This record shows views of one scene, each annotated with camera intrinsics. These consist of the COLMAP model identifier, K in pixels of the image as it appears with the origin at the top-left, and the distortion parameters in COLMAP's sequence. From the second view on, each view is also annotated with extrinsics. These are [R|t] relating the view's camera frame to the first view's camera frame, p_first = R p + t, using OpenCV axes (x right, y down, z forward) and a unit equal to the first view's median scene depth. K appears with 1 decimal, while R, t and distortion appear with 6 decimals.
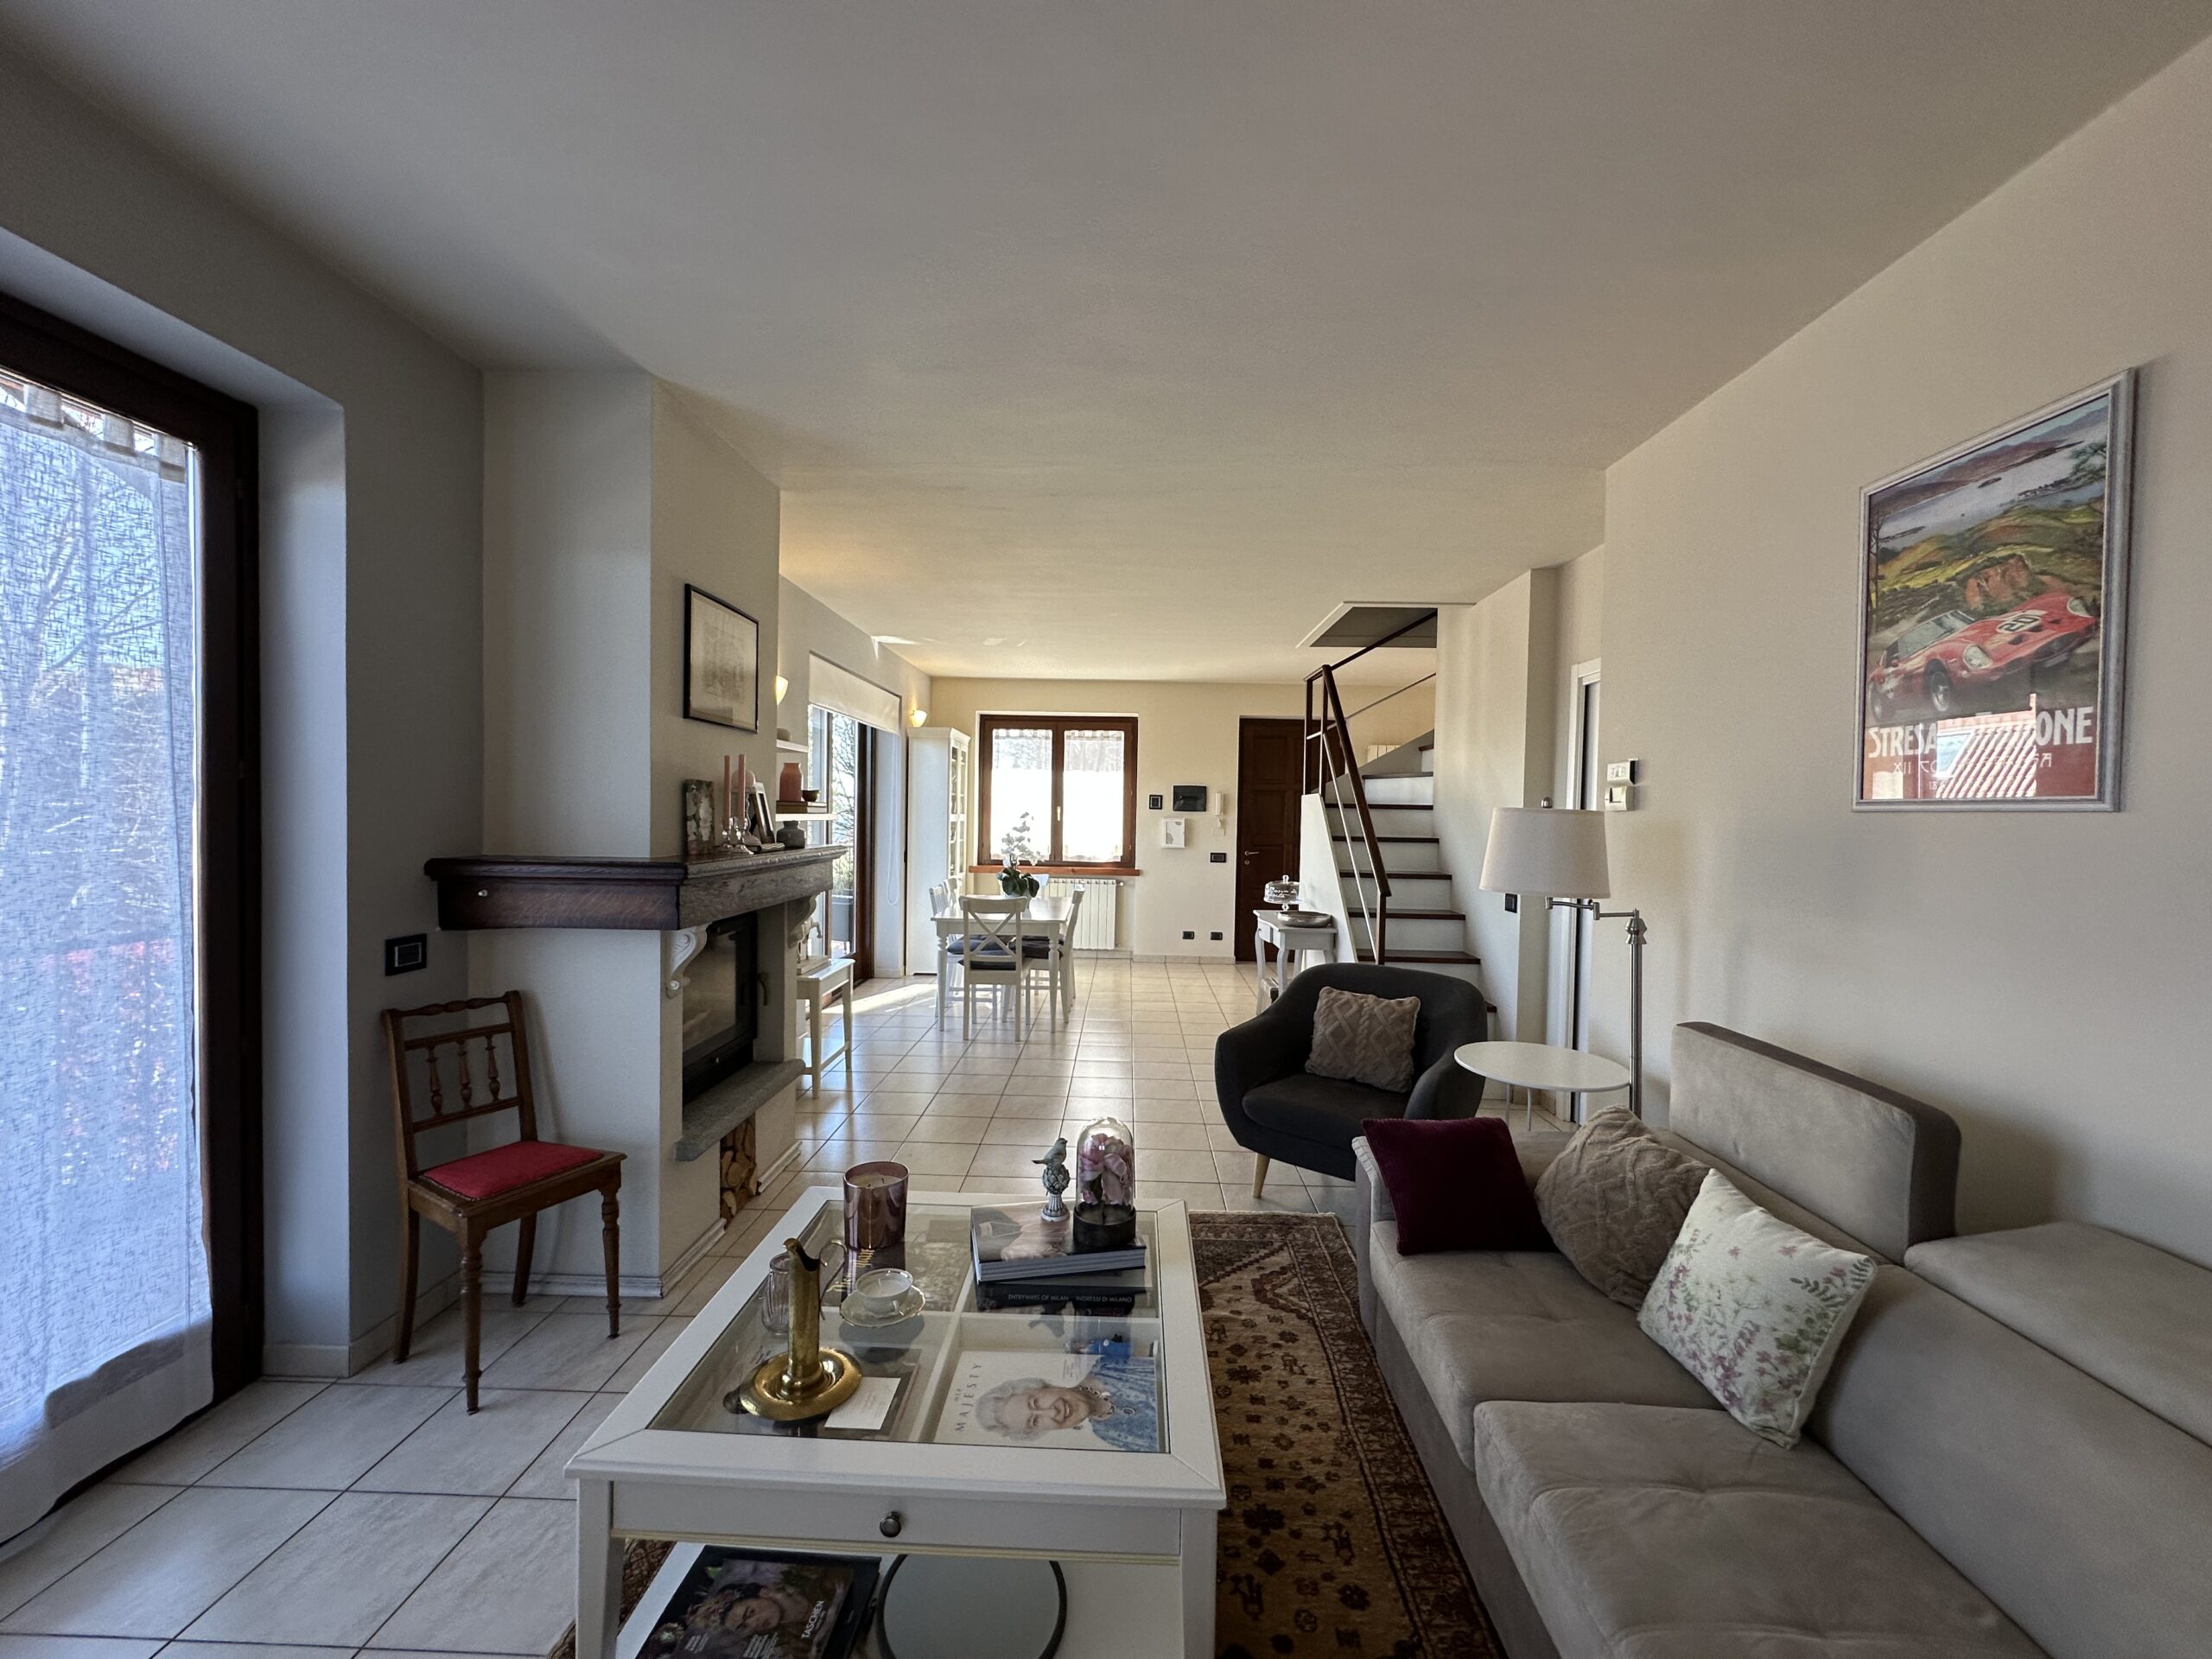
lens RADIAL K [[882.3, 0, 1106.1], [0, 882.3, 835.1], [0, 0, 1]] dist [-0.004667, 0.001257]
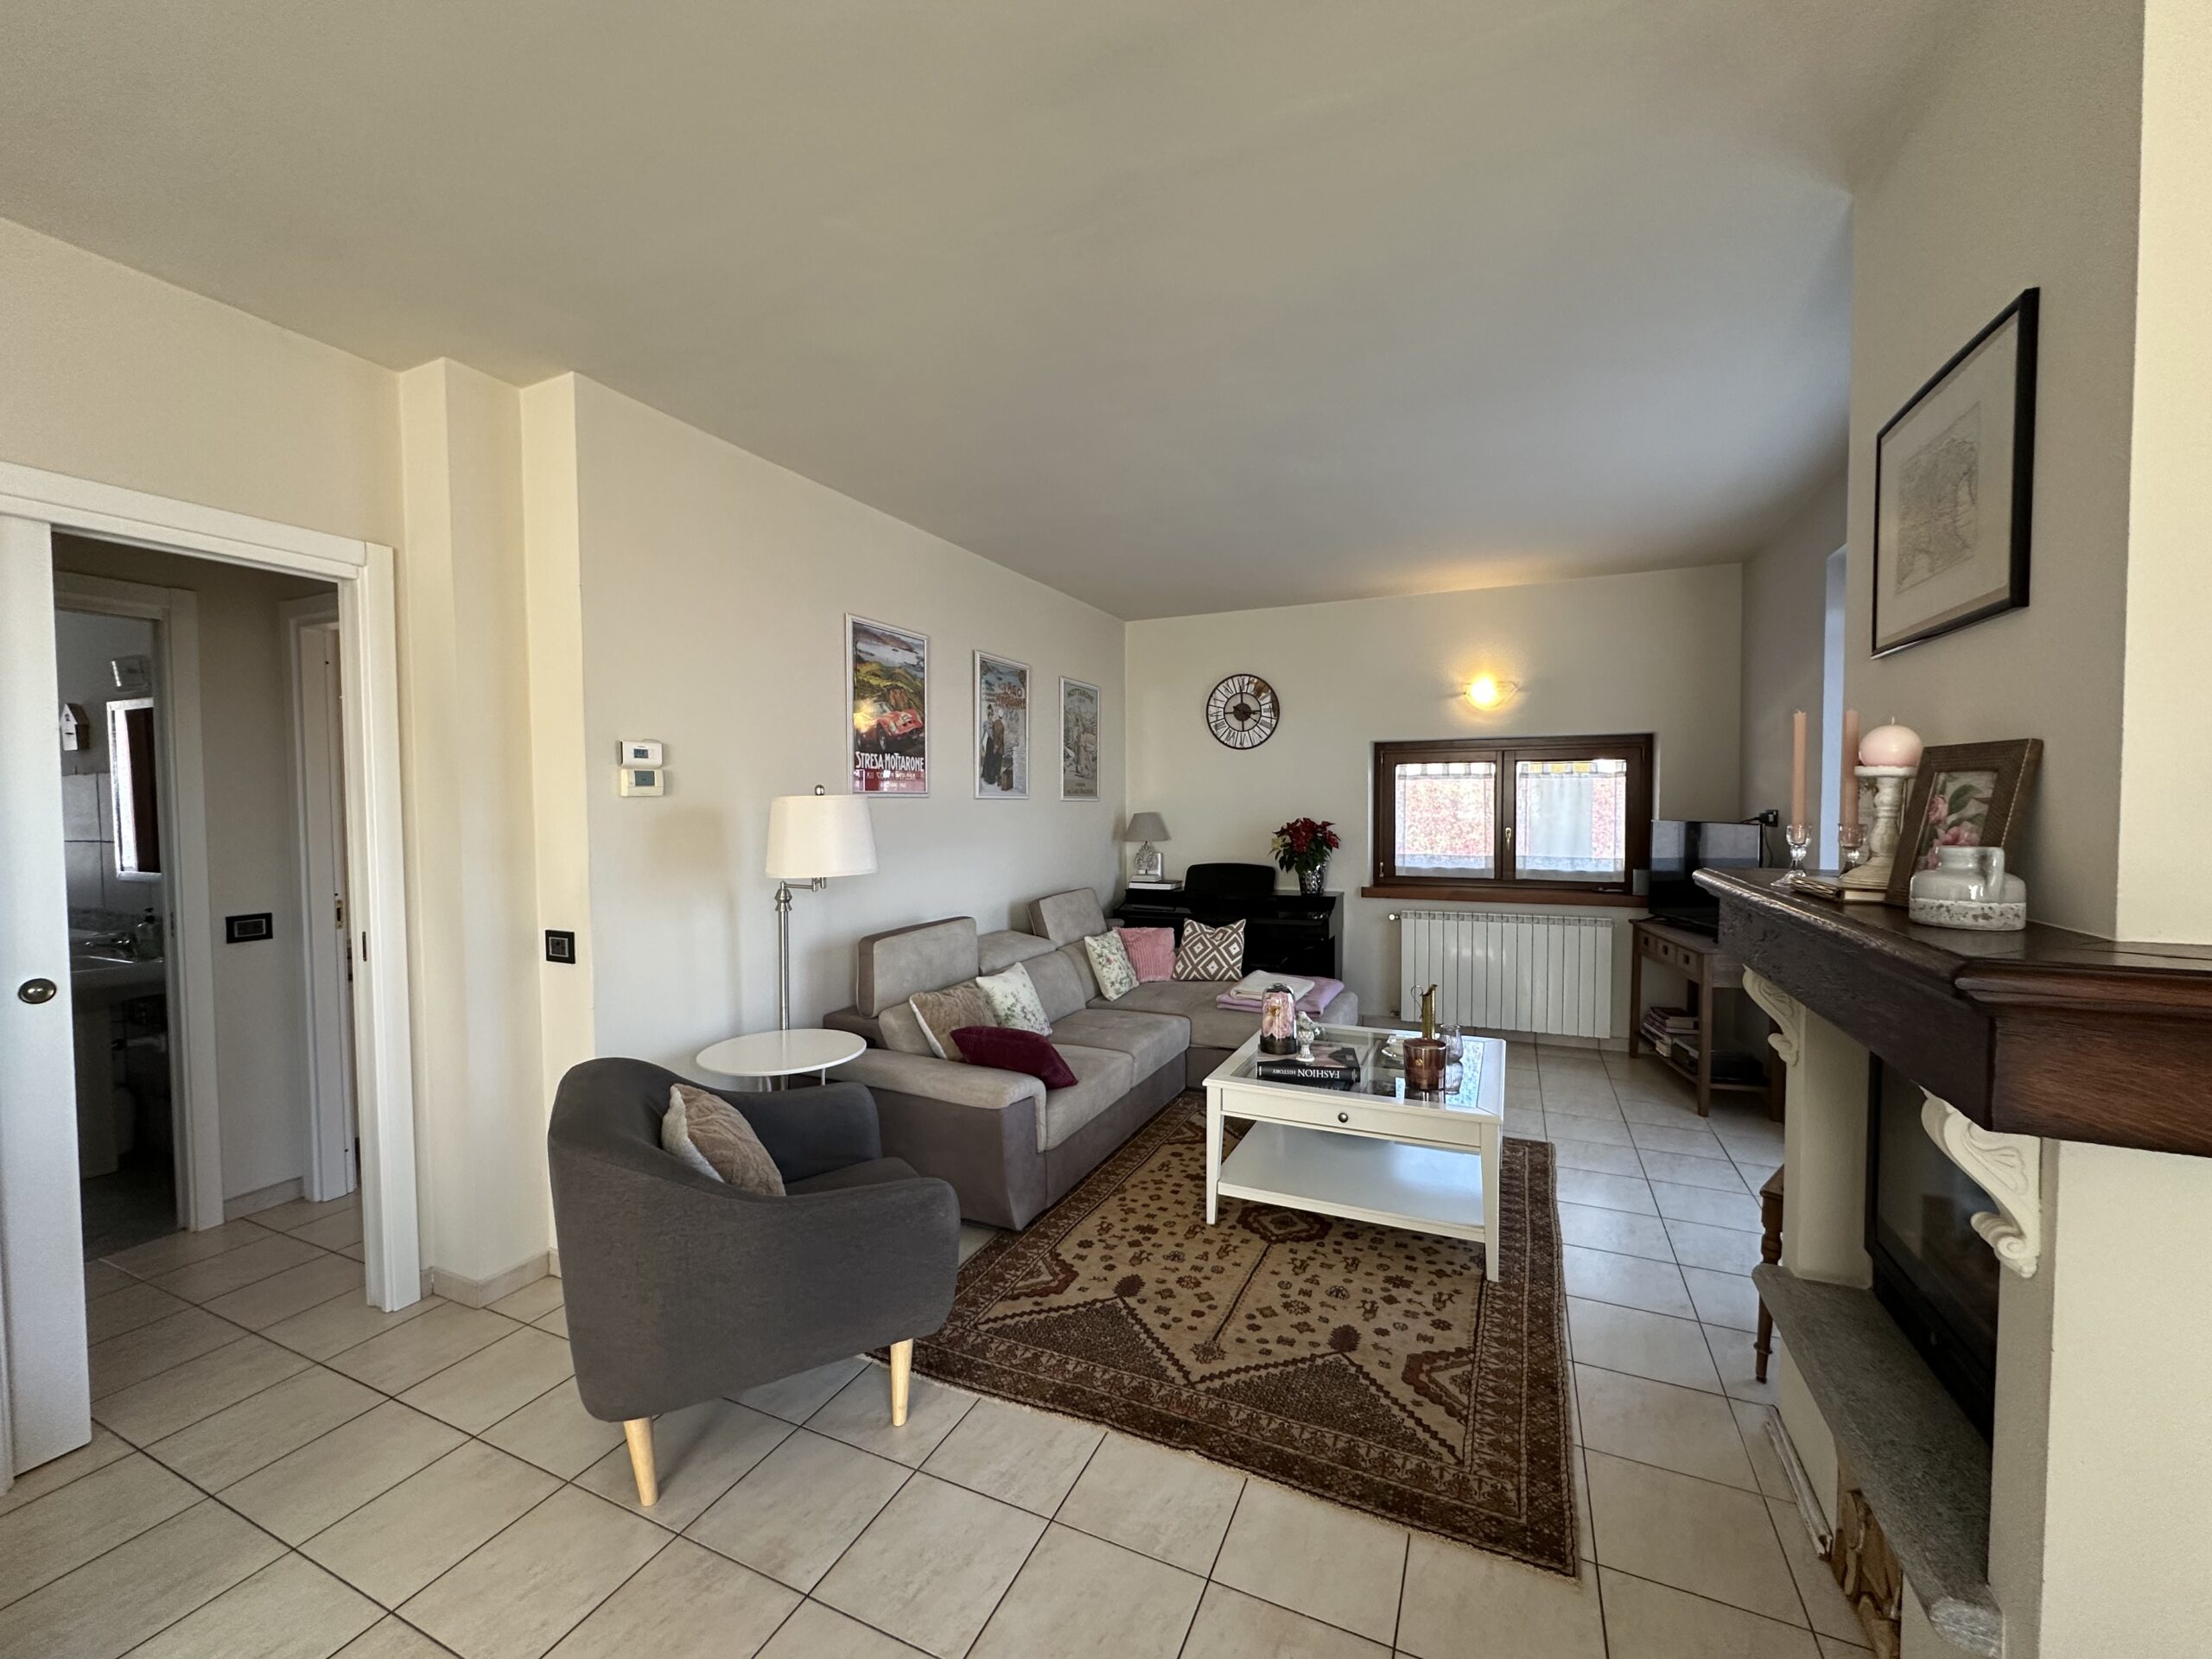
lens RADIAL K [[882.3, 0, 1108.4], [0, 882.3, 834.8], [0, 0, 1]] dist [-0.004667, 0.001257]
pose [[-0.921120, -0.025941, 0.388414, -0.119050], [0.001520, 0.997530, 0.070227, -0.027988], [-0.389276, 0.065278, -0.918805, 0.905907]]
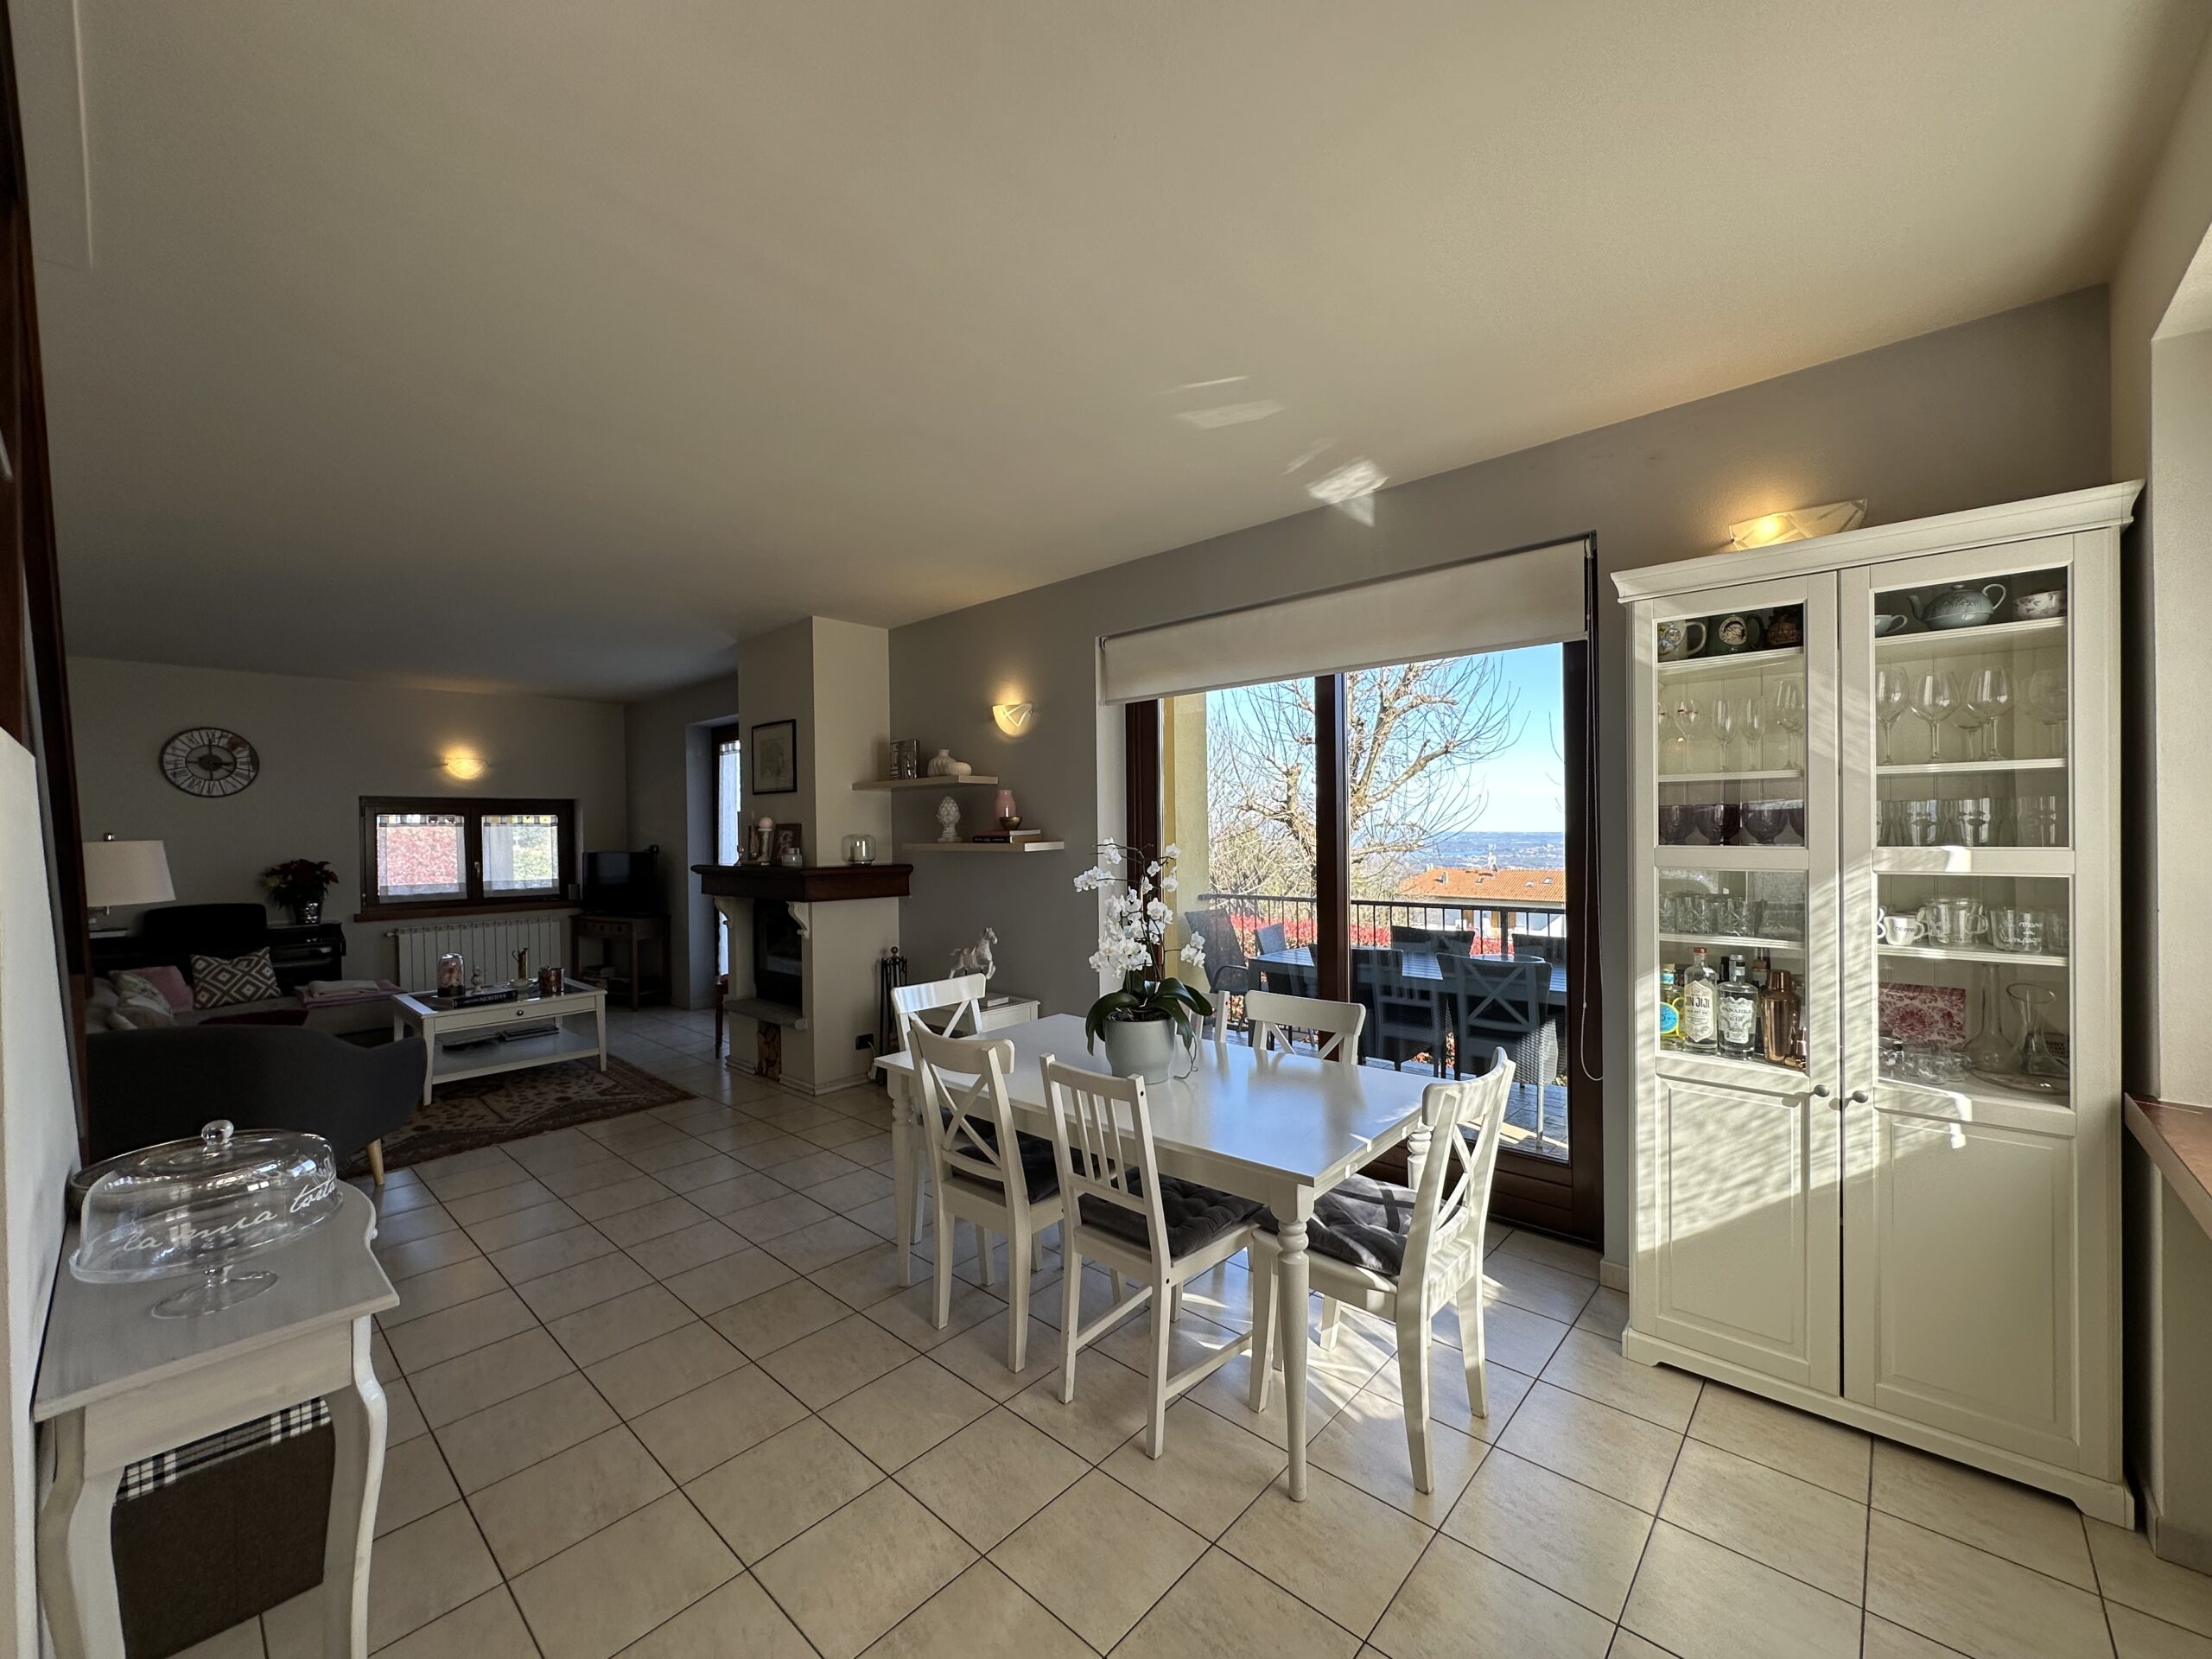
lens RADIAL K [[882.3, 0, 1107.2], [0, 882.3, 831.7], [0, 0, 1]] dist [-0.004667, 0.001257]
pose [[-0.653212, -0.007110, -0.757141, 0.253899], [-0.017292, 0.999835, 0.005530, -0.038110], [0.756977, 0.016705, -0.653228, 1.480629]]
